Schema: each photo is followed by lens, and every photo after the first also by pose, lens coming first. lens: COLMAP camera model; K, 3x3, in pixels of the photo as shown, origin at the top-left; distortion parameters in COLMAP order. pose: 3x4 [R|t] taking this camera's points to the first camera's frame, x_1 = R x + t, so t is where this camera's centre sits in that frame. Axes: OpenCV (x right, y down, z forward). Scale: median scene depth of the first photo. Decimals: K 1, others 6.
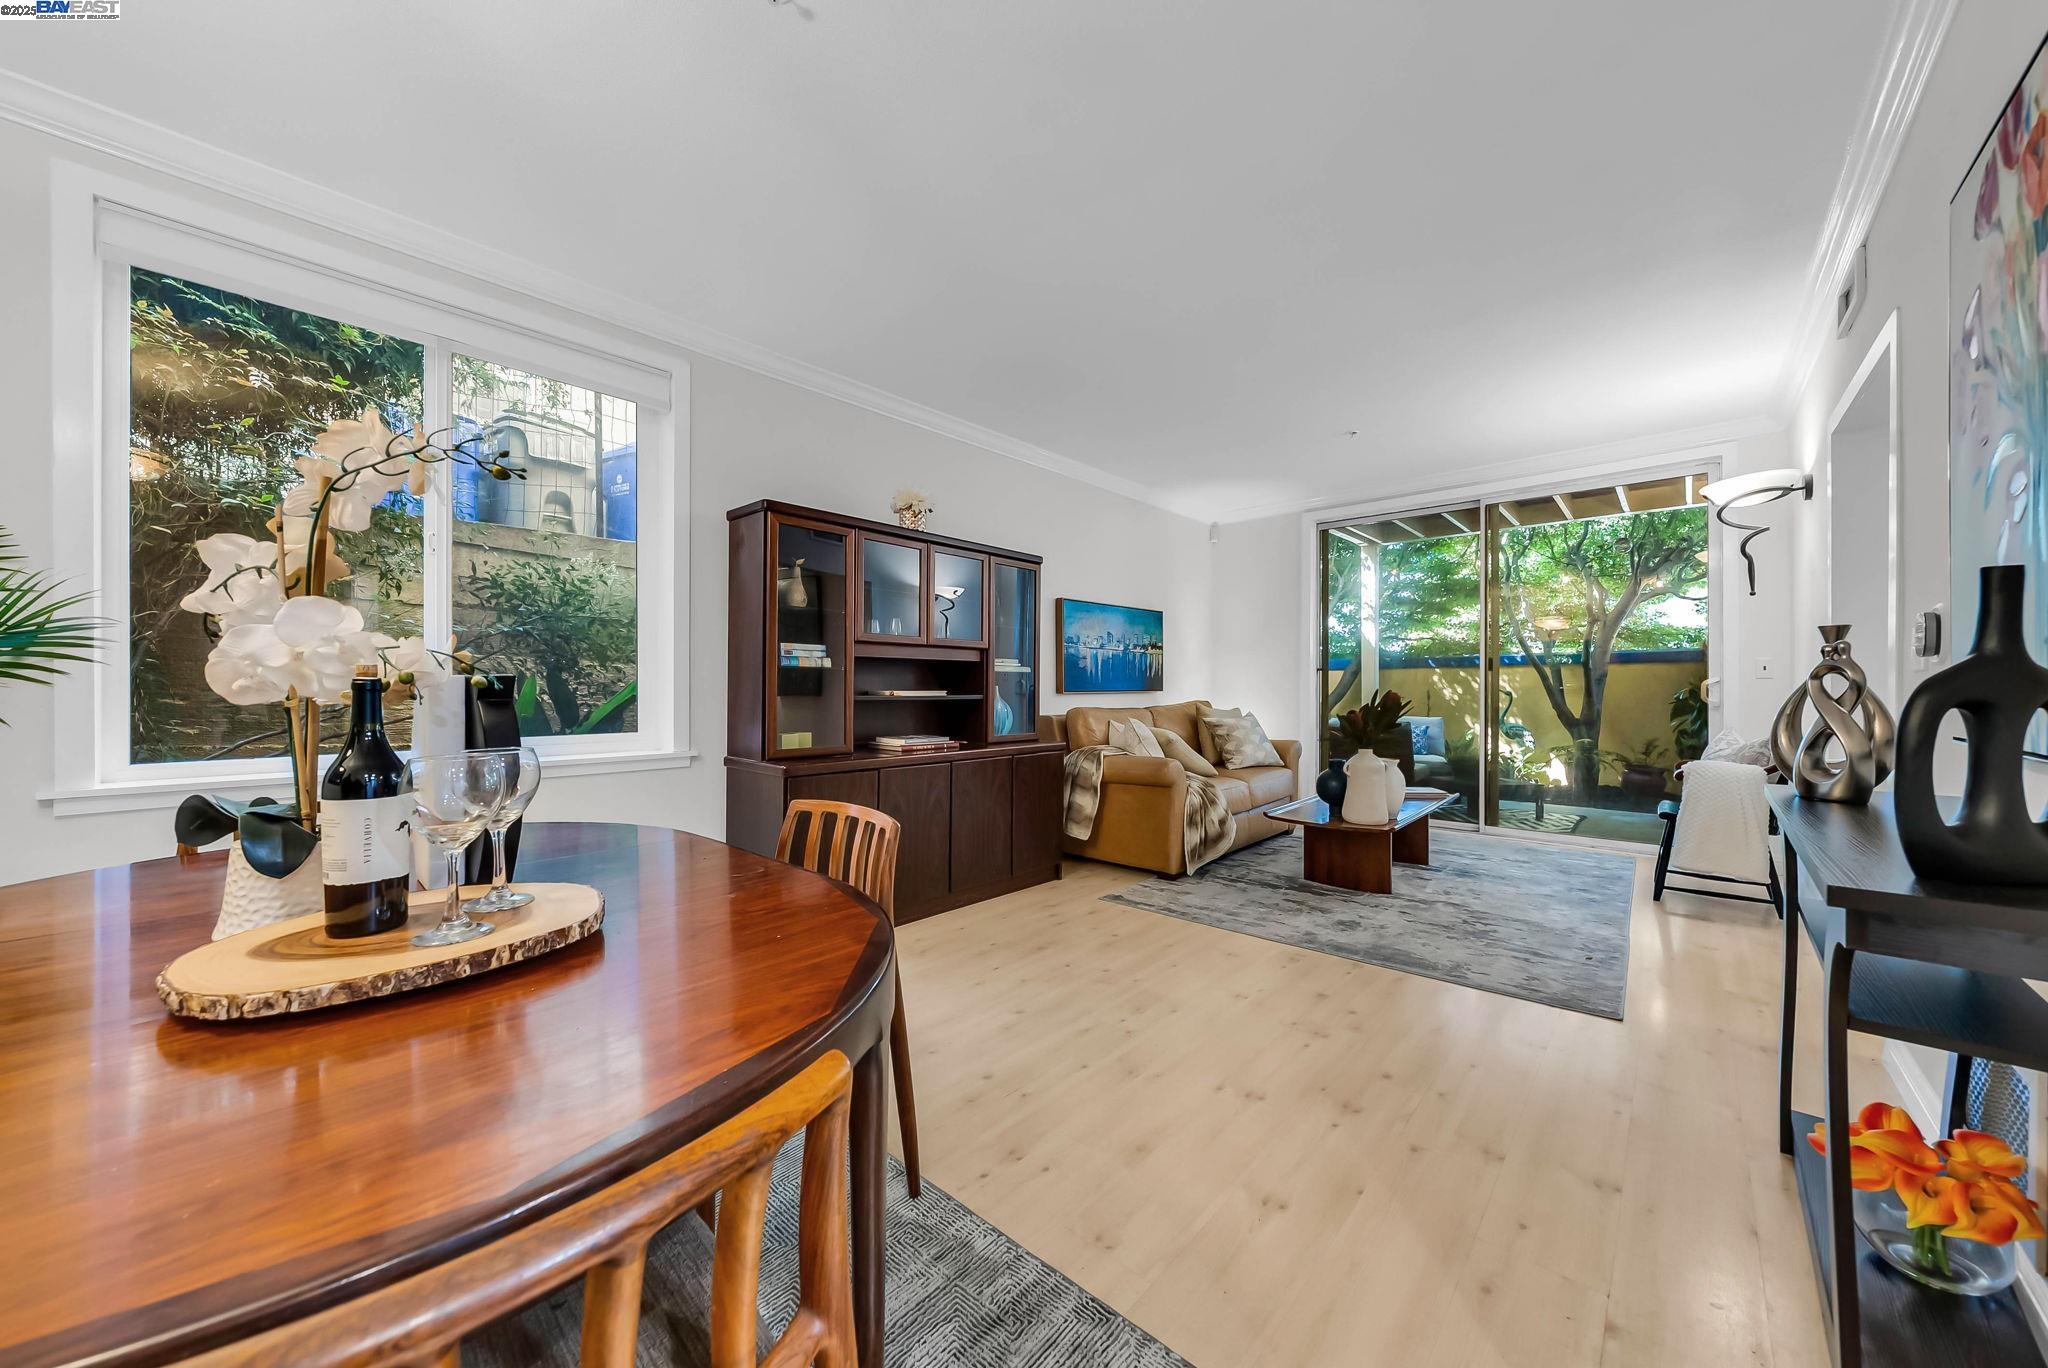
lens RADIAL K [[703.6, 0, 1037.0], [0, 703.6, 678.1], [0, 0, 1]] dist [0.000742, 0.000085]
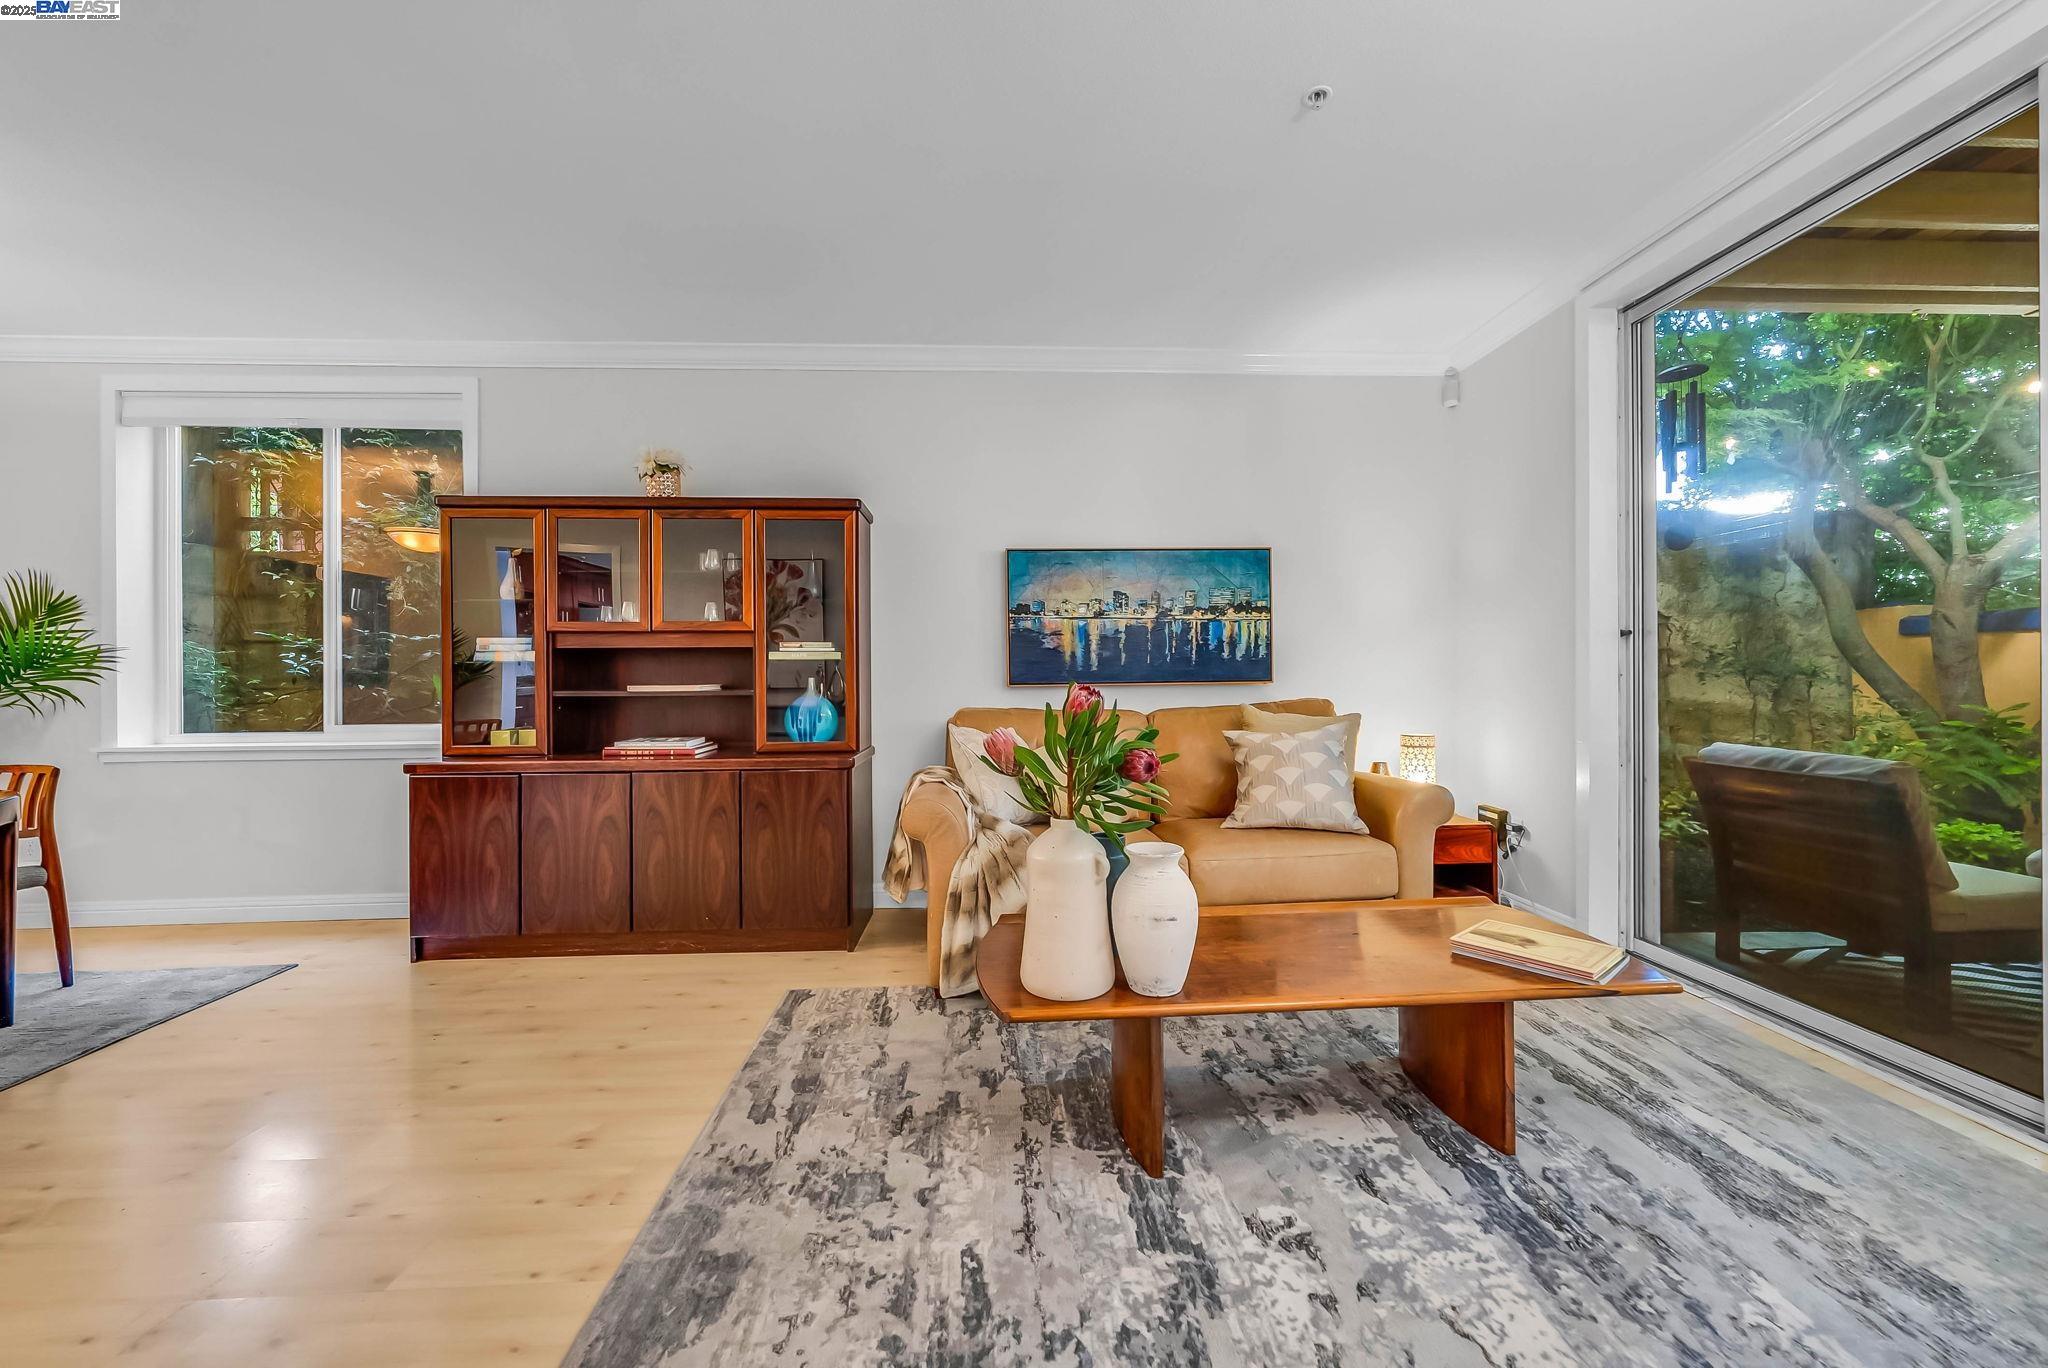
lens RADIAL K [[756.6, 0, 1048.0], [0, 756.6, 682.5], [0, 0, 1]] dist [0.001553, 0.000439]
pose [[0.720799, -0.012939, -0.693024, 0.561972], [0.019198, 0.999815, 0.001301, 0.016425], [0.692879, -0.014242, 0.720914, 0.476826]]
